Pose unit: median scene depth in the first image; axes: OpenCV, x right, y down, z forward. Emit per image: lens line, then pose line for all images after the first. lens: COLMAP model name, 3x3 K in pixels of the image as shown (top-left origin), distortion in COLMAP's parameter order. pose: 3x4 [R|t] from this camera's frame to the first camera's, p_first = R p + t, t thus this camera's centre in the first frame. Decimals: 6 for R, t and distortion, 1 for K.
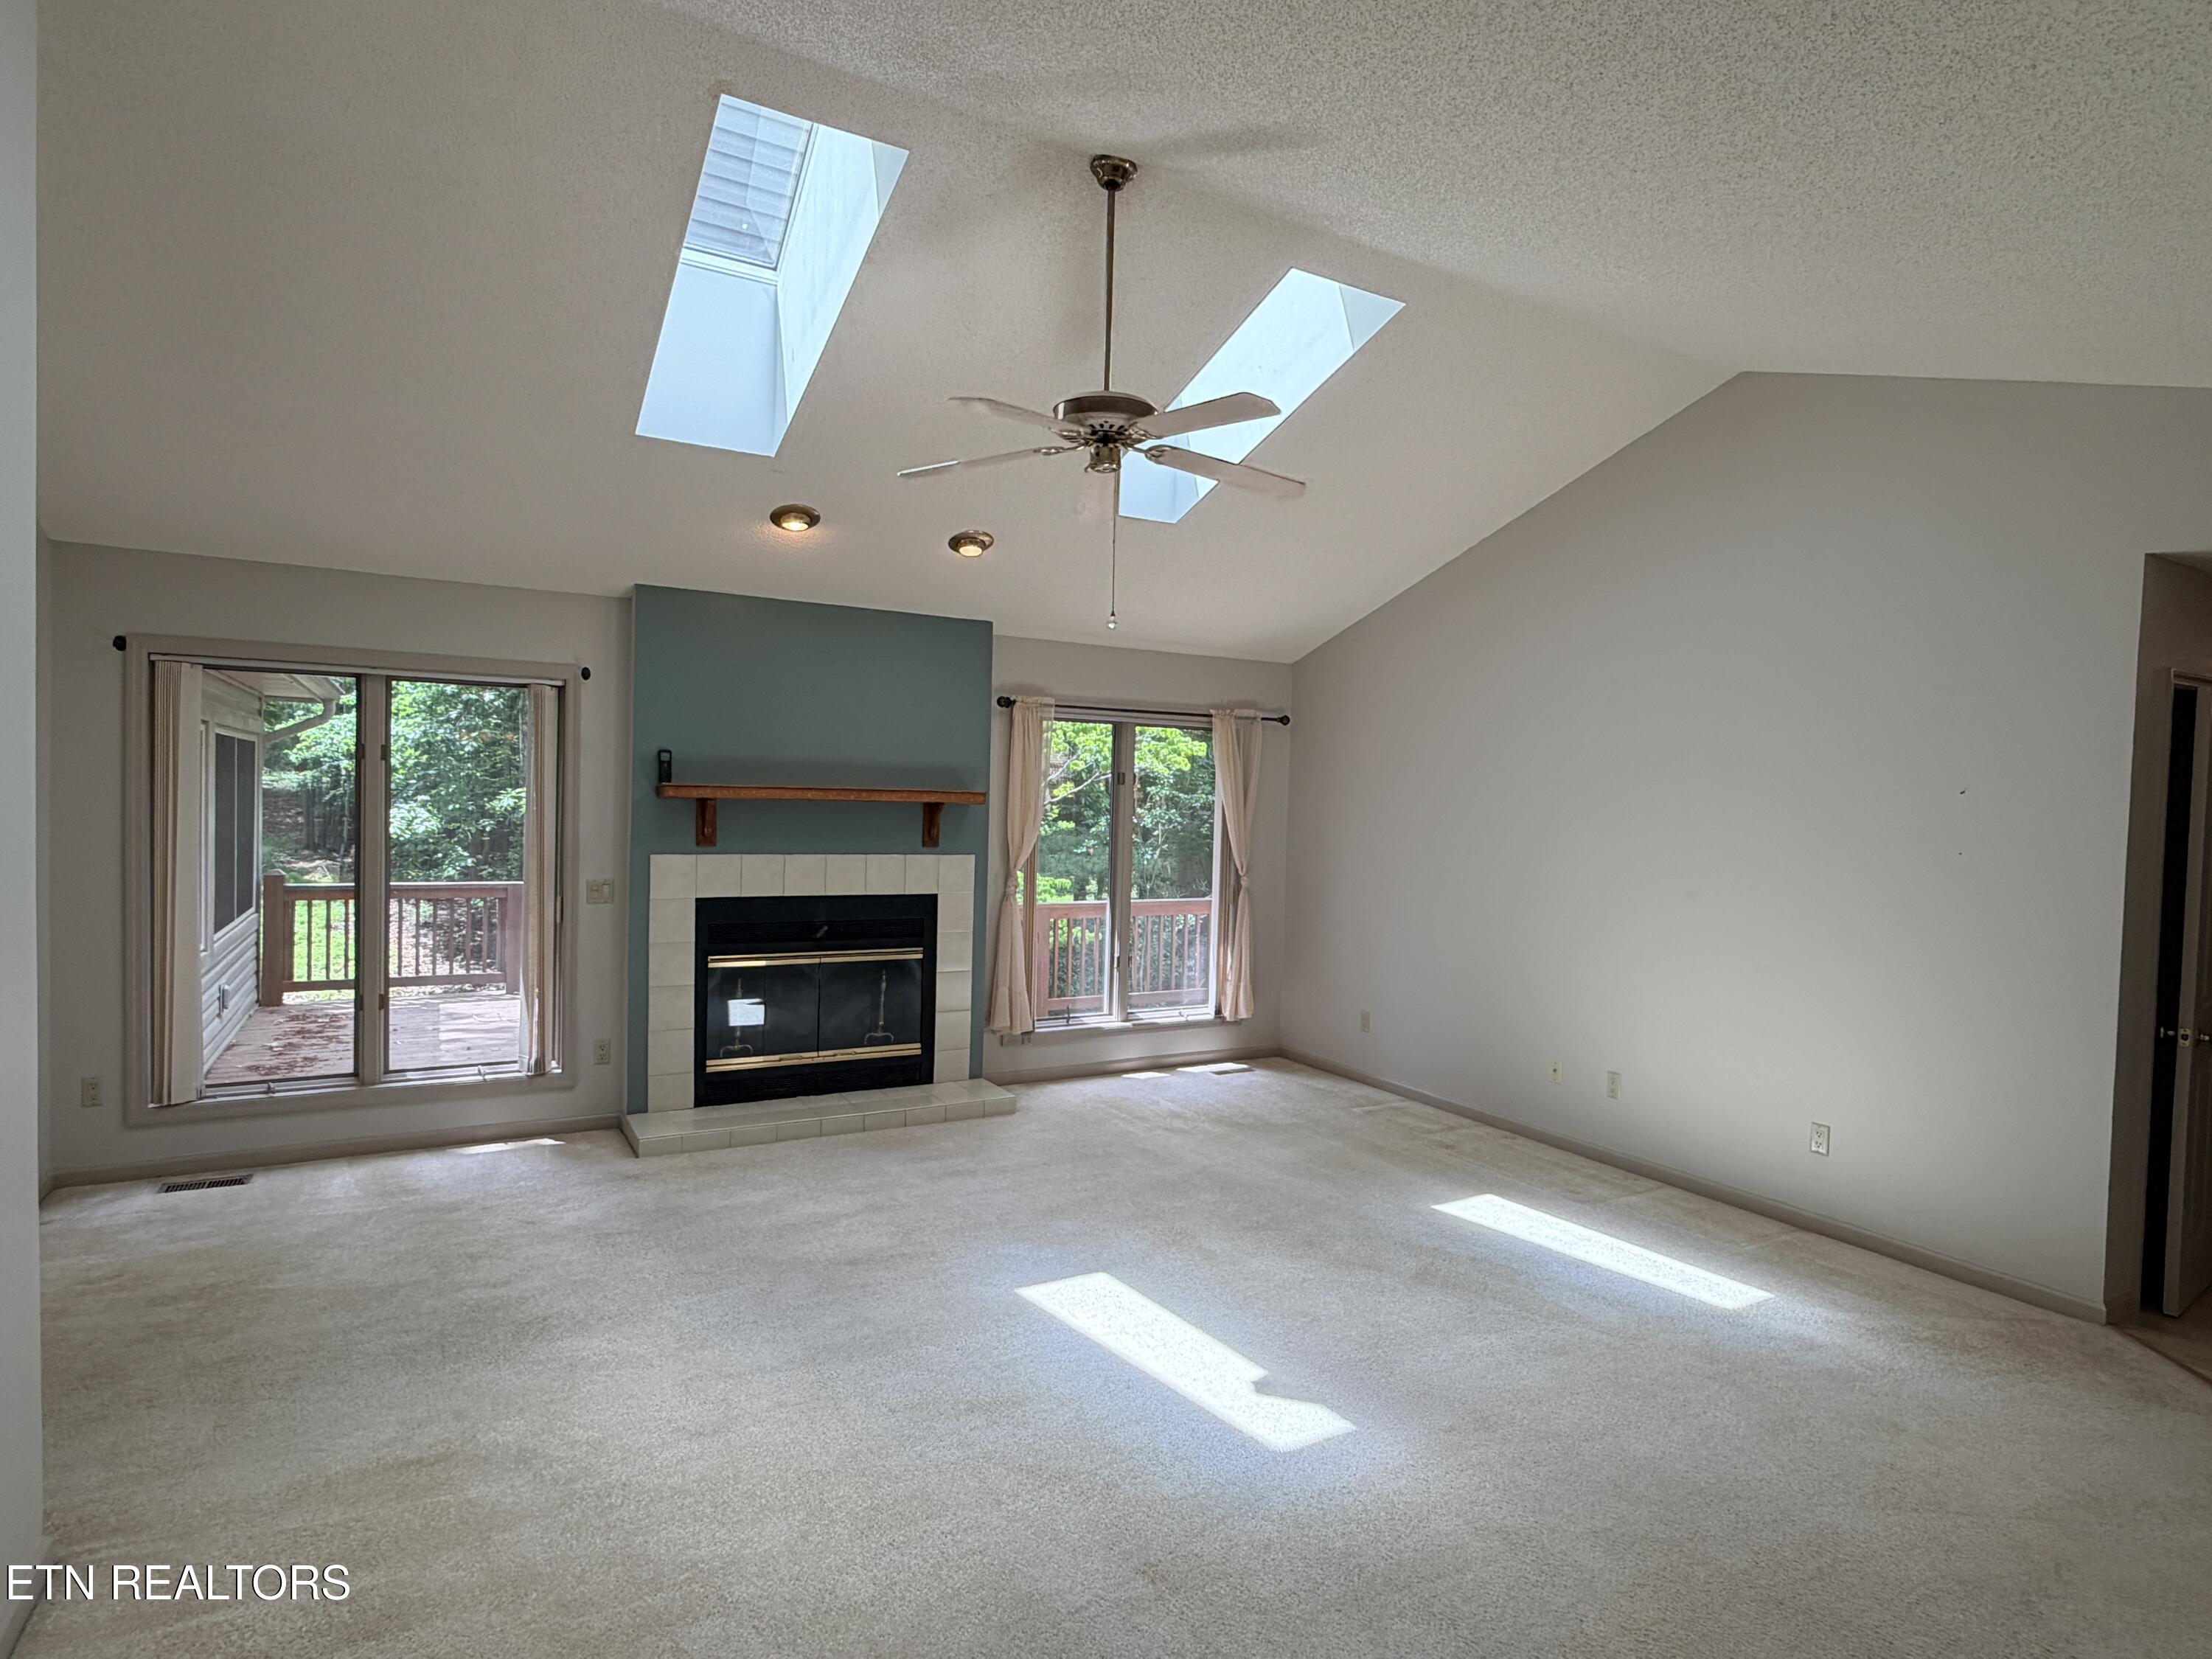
lens RADIAL K [[1150.4, 0, 1108.8], [0, 1150.4, 827.8], [0, 0, 1]] dist [-0.001651, -0.000695]
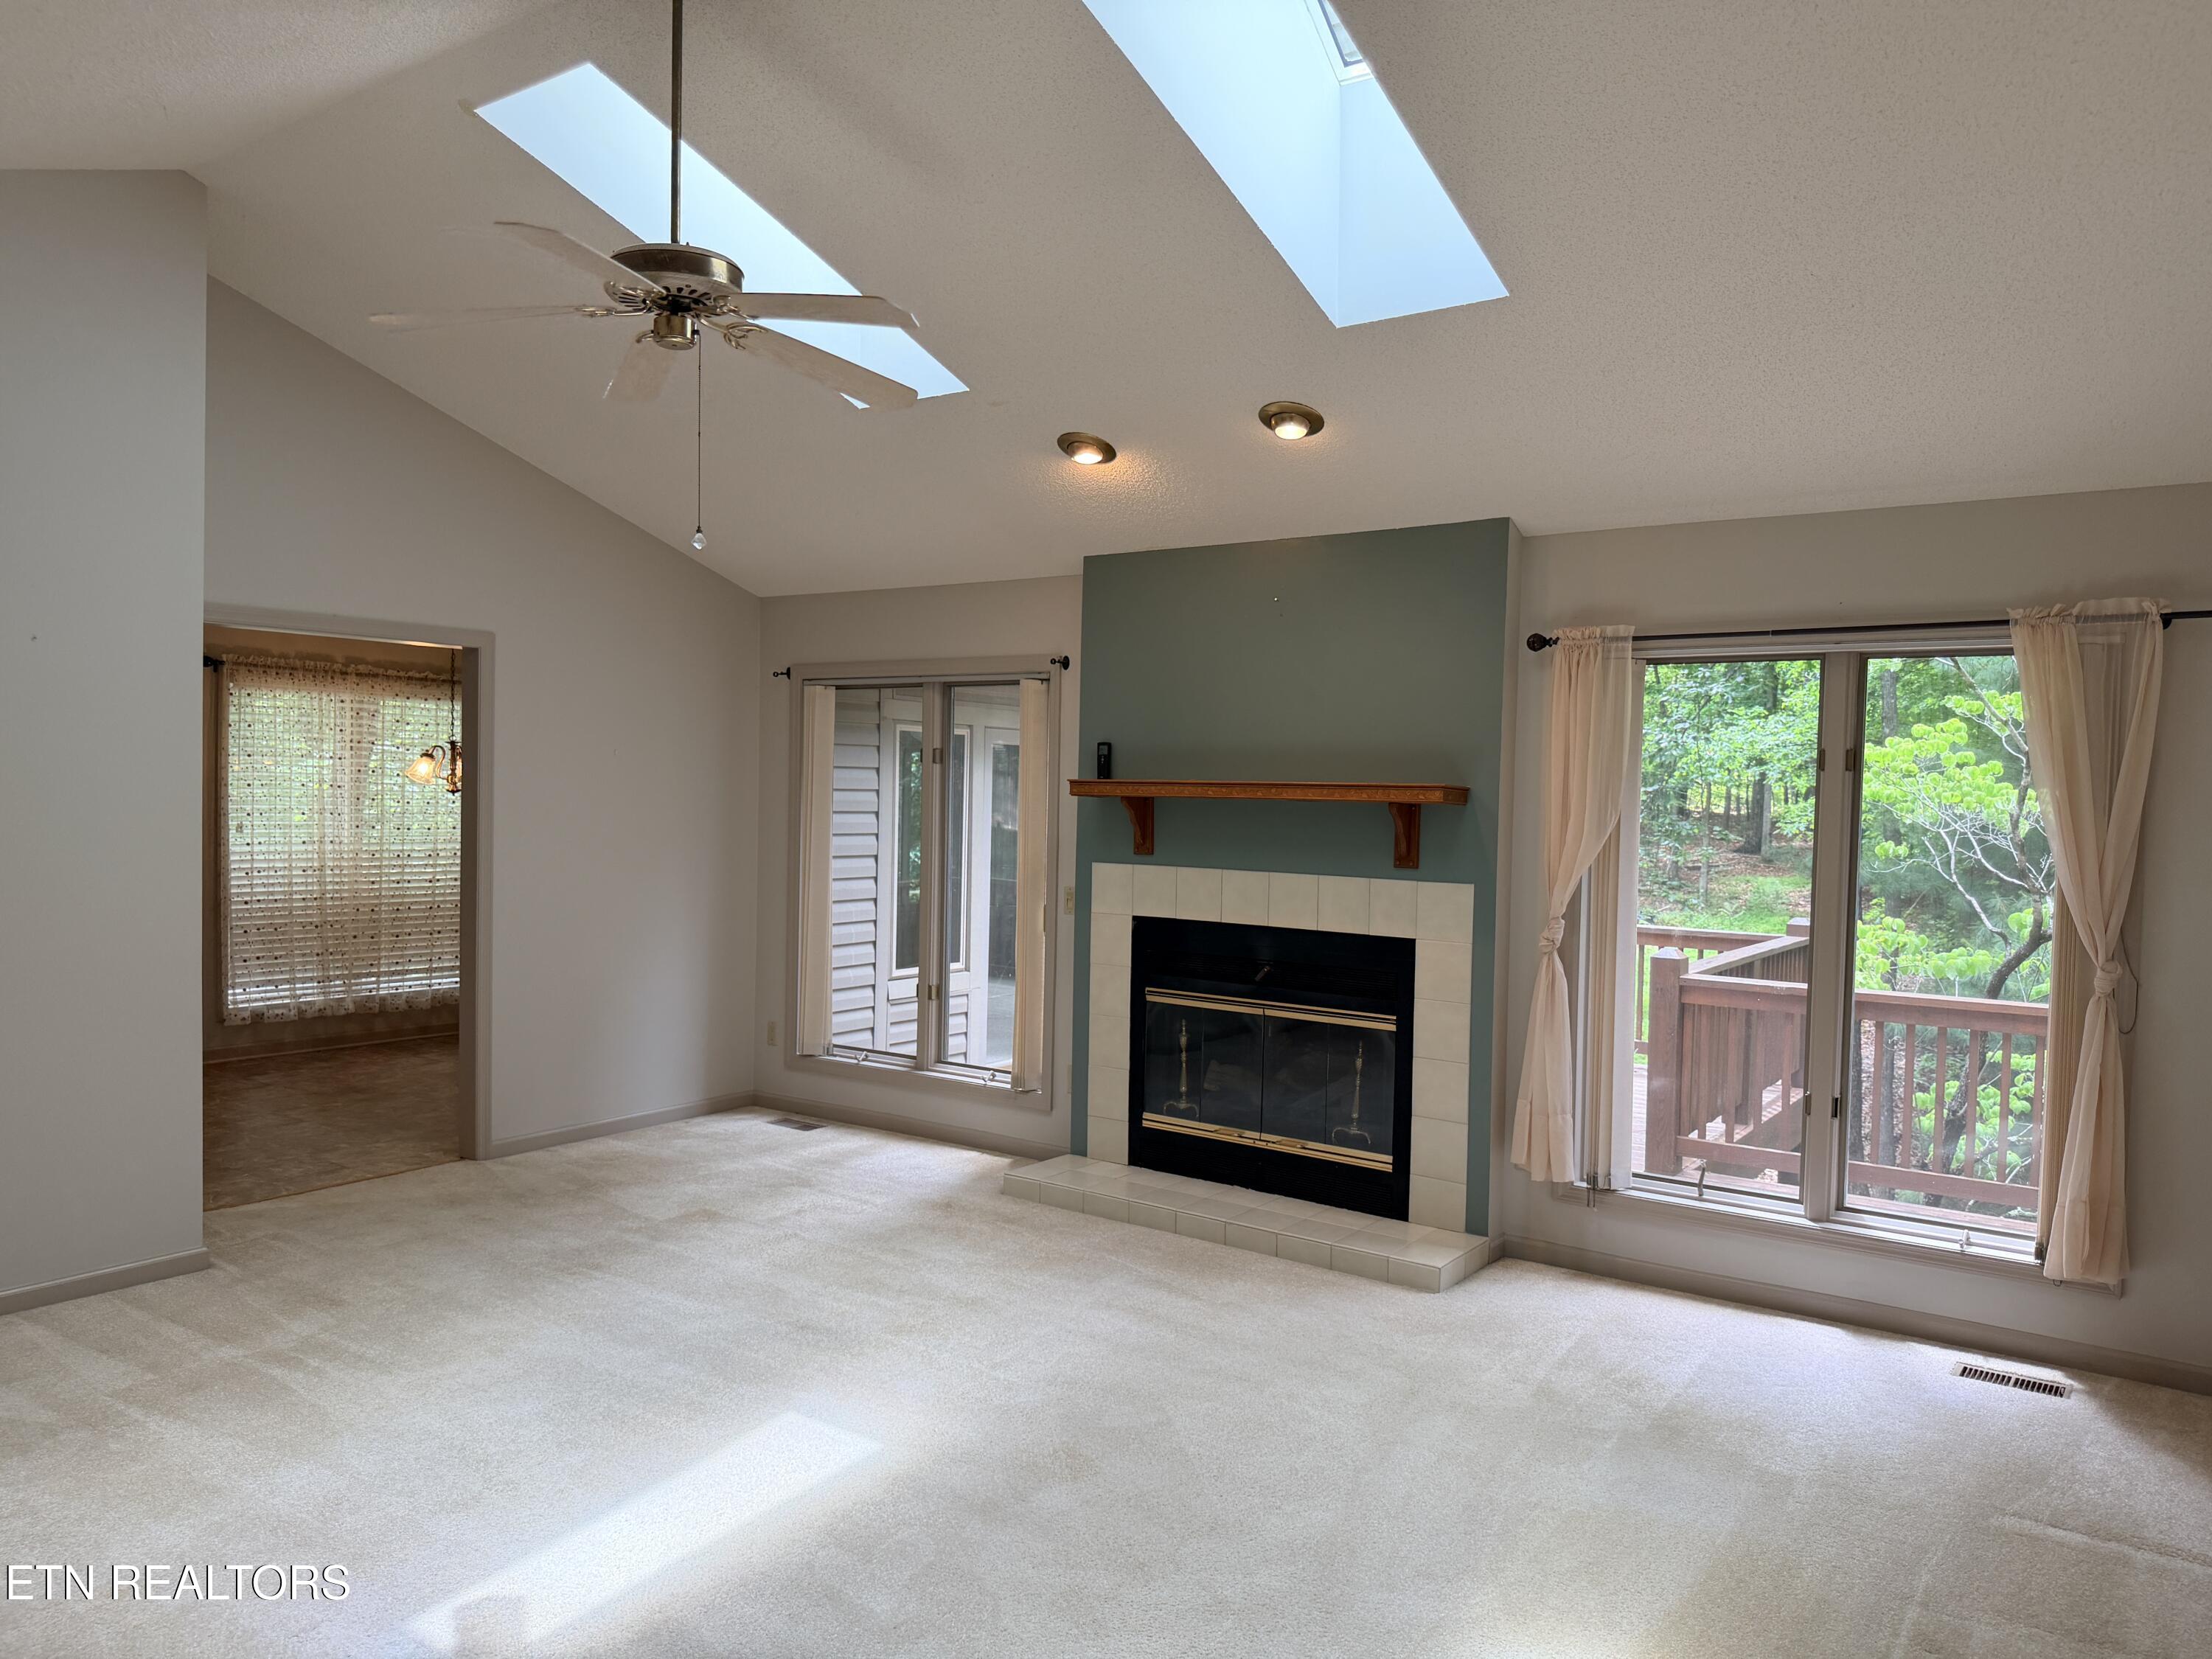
lens RADIAL K [[1515.5, 0, 1107.8], [0, 1515.5, 833.6], [0, 0, 1]] dist [0.017025, -0.007107]
pose [[0.437073, 0.009495, -0.899376, 0.599090], [-0.032407, 0.999461, -0.005198, 0.006855], [0.898842, 0.031418, 0.437146, 0.472328]]
